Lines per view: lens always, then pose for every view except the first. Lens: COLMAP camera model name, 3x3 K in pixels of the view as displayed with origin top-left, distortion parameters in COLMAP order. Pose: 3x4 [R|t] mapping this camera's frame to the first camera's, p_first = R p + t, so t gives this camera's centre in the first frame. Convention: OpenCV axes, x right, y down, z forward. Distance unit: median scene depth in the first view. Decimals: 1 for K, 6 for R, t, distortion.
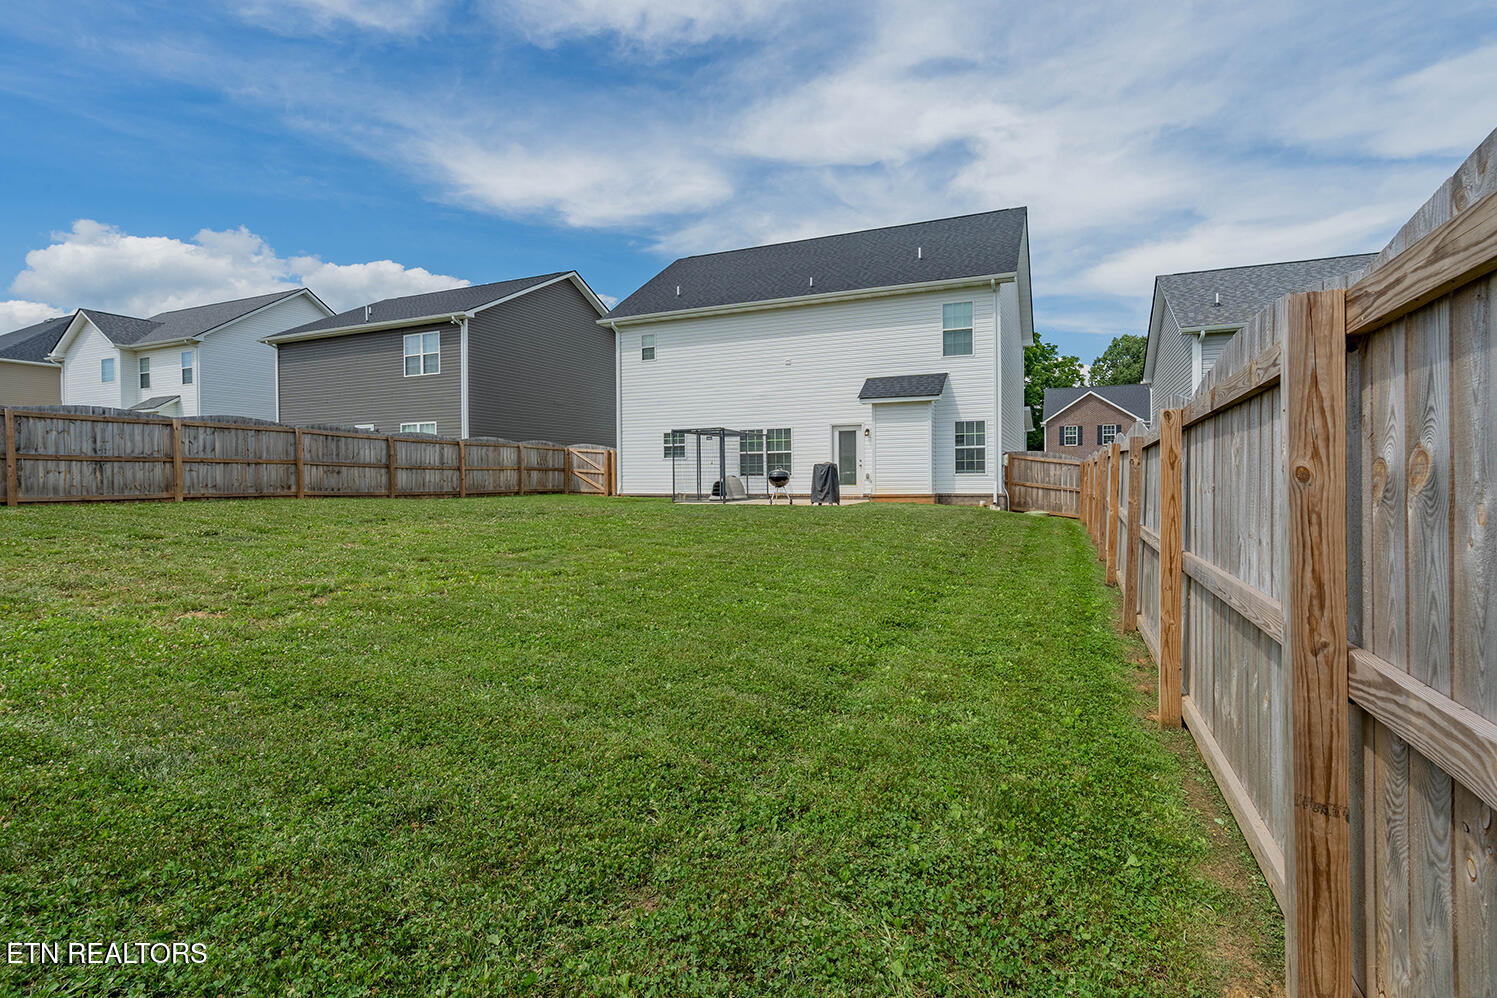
lens RADIAL K [[698.9, 0, 752.2], [0, 698.9, 482.8], [0, 0, 1]] dist [-0.004831, -0.000313]
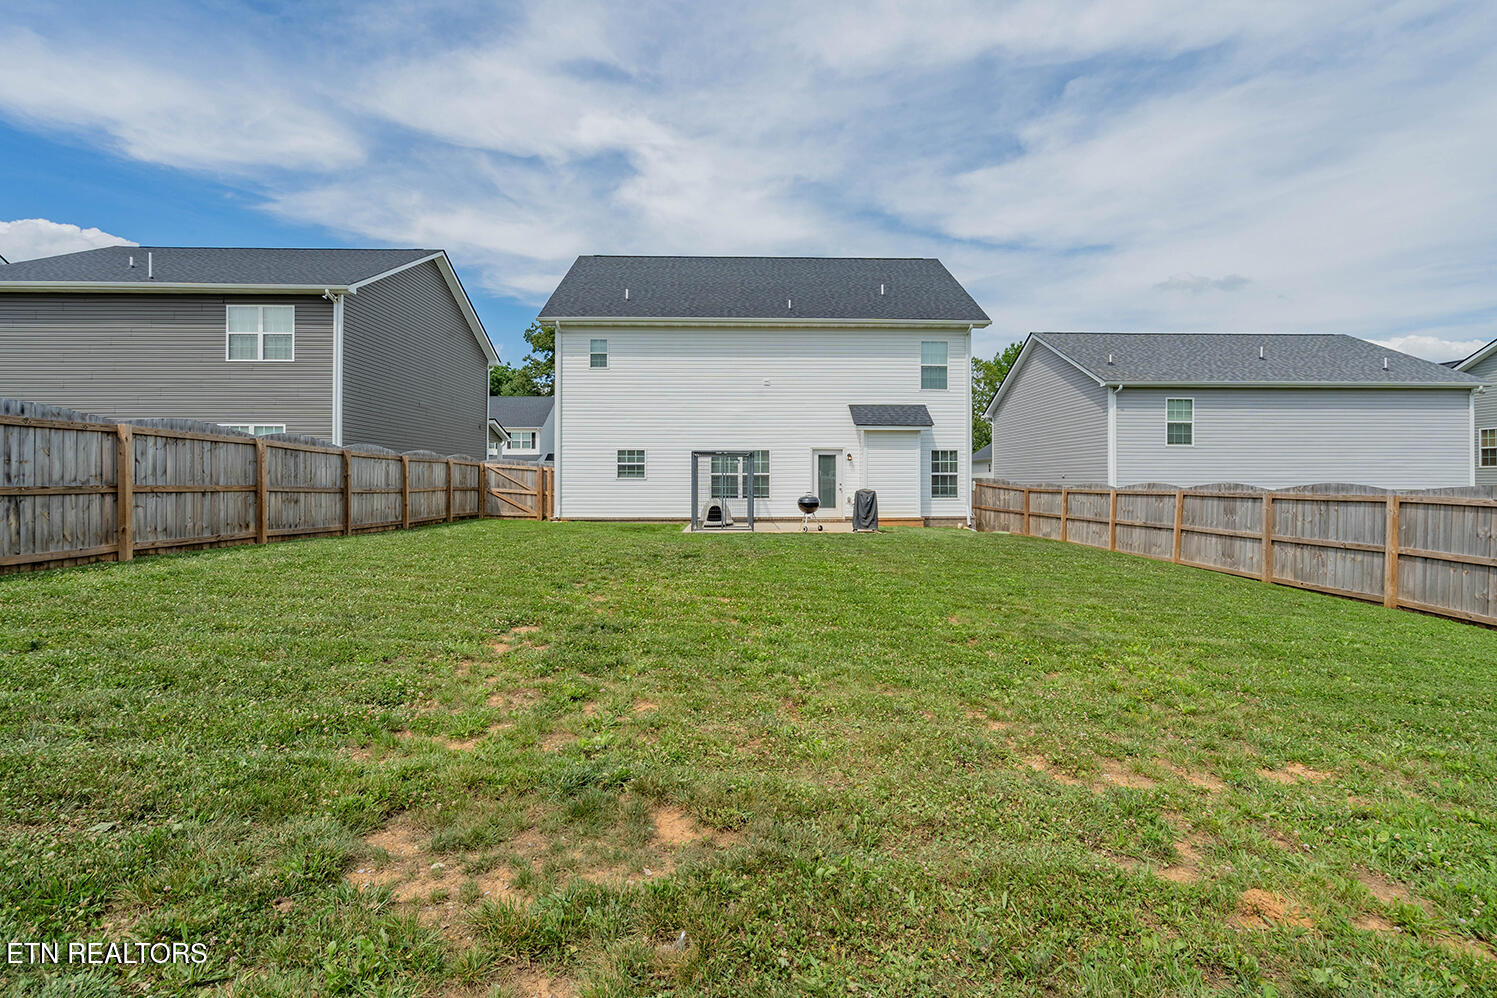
lens RADIAL K [[698.9, 0, 737.9], [0, 698.9, 500.6], [0, 0, 1]] dist [-0.004831, -0.000313]
pose [[0.901893, -0.005635, 0.431922, -0.444015], [-0.001911, 0.999853, 0.017035, -0.025889], [-0.431955, -0.016189, 0.901750, 0.138925]]
